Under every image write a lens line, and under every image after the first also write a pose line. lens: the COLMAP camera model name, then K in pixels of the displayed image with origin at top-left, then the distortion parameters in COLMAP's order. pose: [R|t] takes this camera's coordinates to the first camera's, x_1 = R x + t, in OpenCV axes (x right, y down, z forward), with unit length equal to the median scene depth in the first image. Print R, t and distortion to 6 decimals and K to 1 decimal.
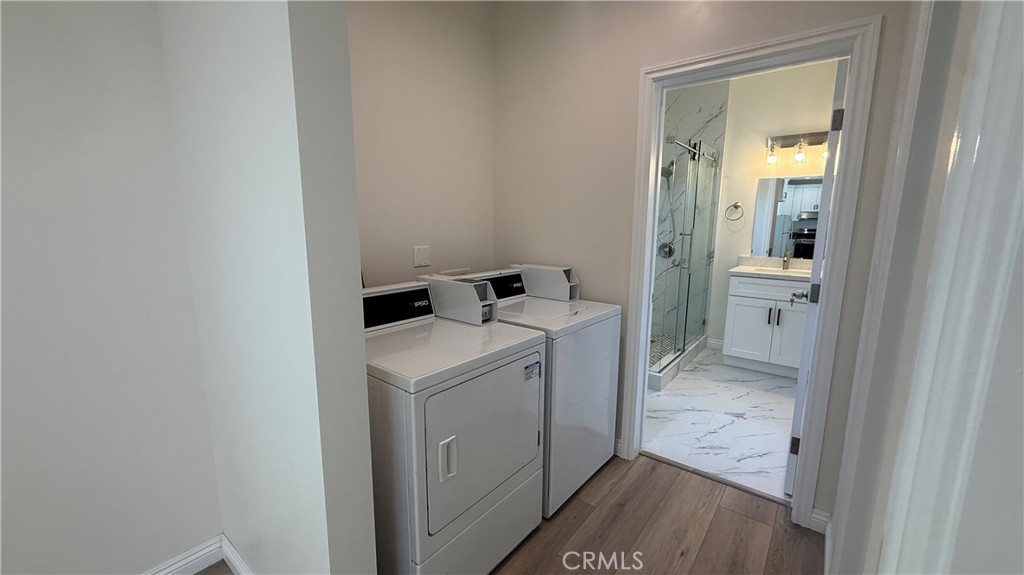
lens RADIAL K [[408.9, 0, 508.4], [0, 408.9, 287.0], [0, 0, 1]] dist [0.000730, -0.000006]
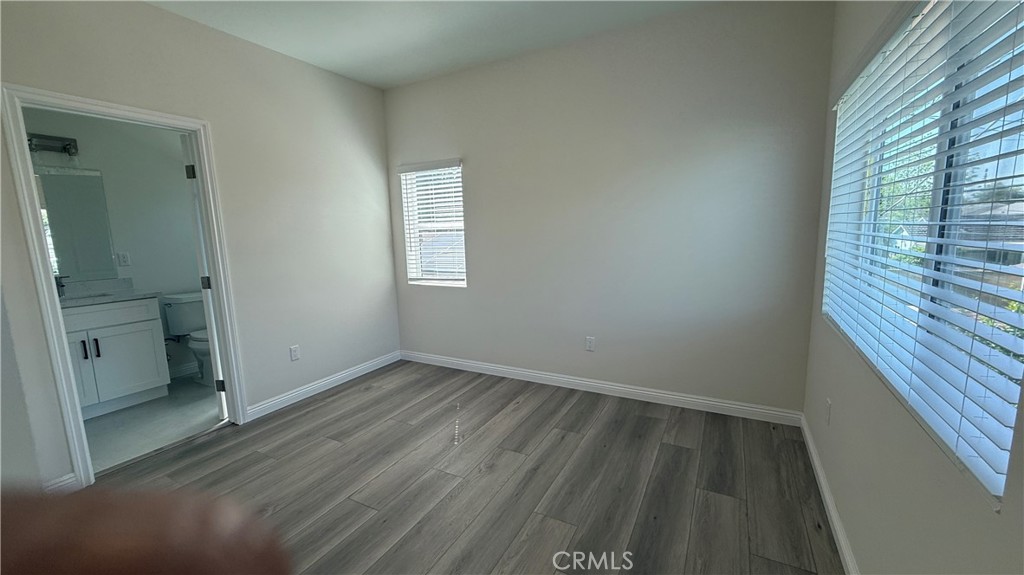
lens RADIAL K [[408.9, 0, 513.1], [0, 408.9, 290.7], [0, 0, 1]] dist [0.000730, -0.000006]
pose [[-0.177658, -0.146698, 0.973097, -0.324268], [0.182159, 0.966837, 0.179011, -0.037960], [-0.967086, 0.209061, -0.145044, 0.253993]]
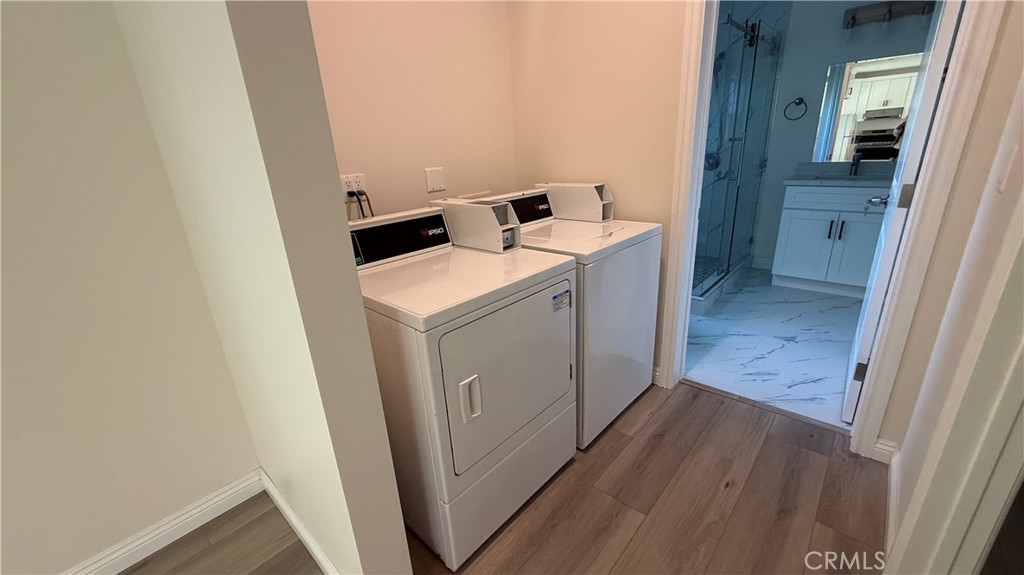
lens RADIAL K [[408.9, 0, 509.0], [0, 408.9, 286.5], [0, 0, 1]] dist [0.000730, -0.000006]
pose [[0.996332, -0.037037, -0.077147, 0.006901], [0.049614, 0.984521, 0.168098, 0.009107], [0.069727, -0.171309, 0.982747, 0.058416]]
